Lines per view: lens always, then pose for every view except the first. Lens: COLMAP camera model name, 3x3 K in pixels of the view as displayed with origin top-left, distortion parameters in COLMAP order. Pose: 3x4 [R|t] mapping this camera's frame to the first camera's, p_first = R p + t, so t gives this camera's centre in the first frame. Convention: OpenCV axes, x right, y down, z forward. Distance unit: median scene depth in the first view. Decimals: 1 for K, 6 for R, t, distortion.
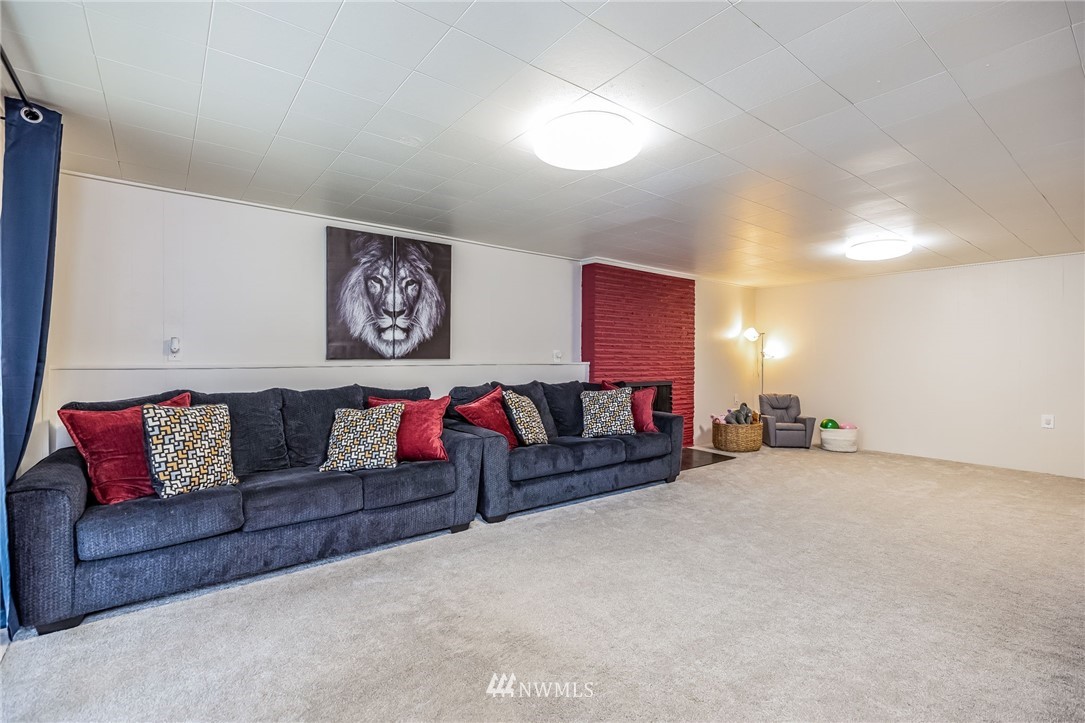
lens RADIAL K [[484.6, 0, 545.1], [0, 484.6, 359.1], [0, 0, 1]] dist [0.010673, -0.001479]
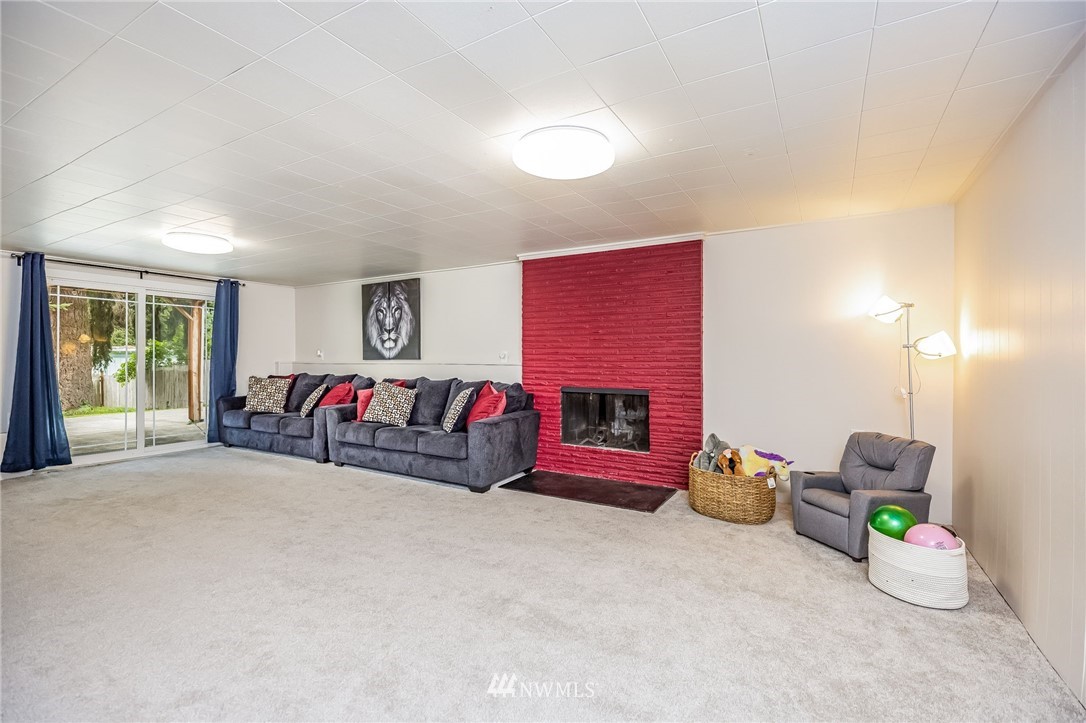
lens RADIAL K [[485.1, 0, 544.5], [0, 485.1, 361.4], [0, 0, 1]] dist [0.010673, -0.001479]
pose [[0.363719, -0.004302, -0.931499, 1.315755], [-0.006766, 0.999951, -0.007260, 0.013636], [0.931484, 0.008943, 0.363672, 0.888862]]
